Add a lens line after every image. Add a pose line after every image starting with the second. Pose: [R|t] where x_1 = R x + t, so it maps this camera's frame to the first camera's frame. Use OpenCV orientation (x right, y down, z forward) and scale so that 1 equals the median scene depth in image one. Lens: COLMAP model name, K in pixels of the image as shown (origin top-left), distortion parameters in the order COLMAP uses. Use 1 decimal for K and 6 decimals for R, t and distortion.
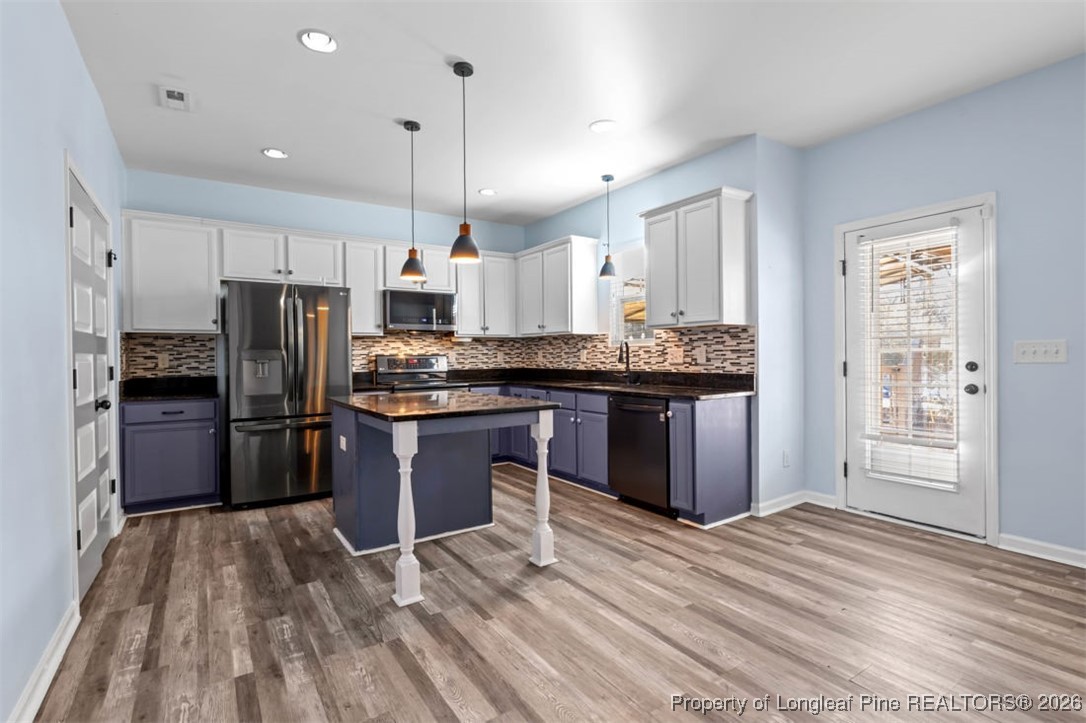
lens RADIAL K [[525.5, 0, 543.7], [0, 525.5, 358.5], [0, 0, 1]] dist [0.002514, 0.000236]
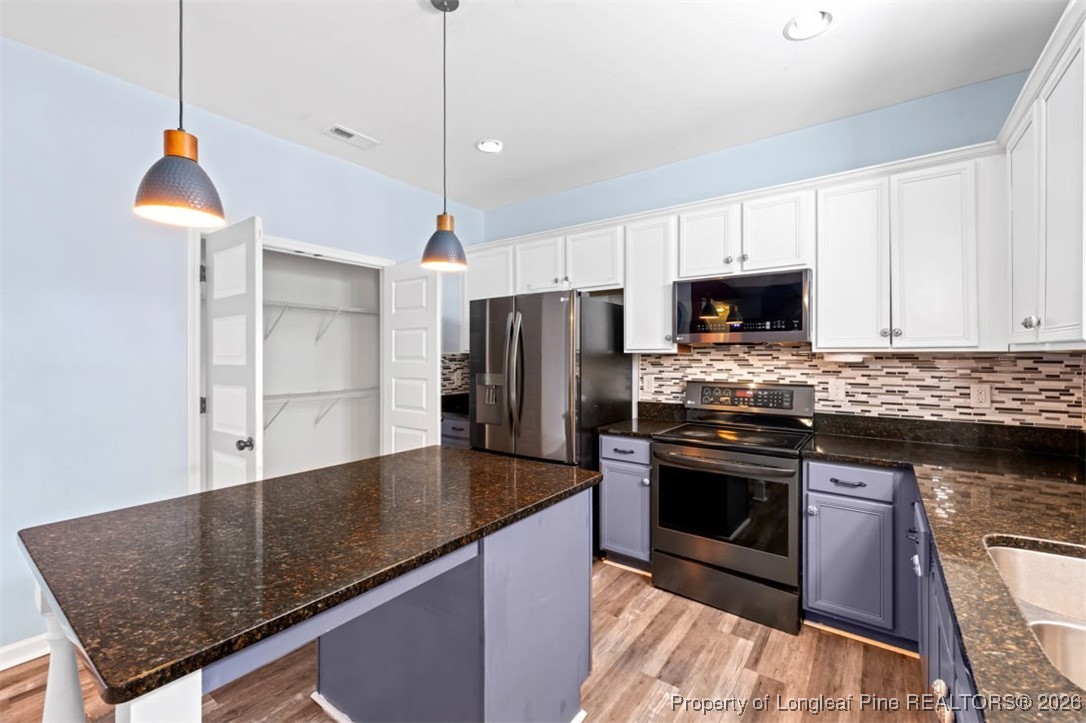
lens RADIAL K [[454.0, 0, 540.7], [0, 454.0, 354.7], [0, 0, 1]] dist [-0.000280, 0.000077]
pose [[0.338048, 0.006101, -0.941109, 0.154118], [-0.011429, 0.999932, 0.002377, -0.035849], [0.941060, 0.009952, 0.338094, 0.581900]]
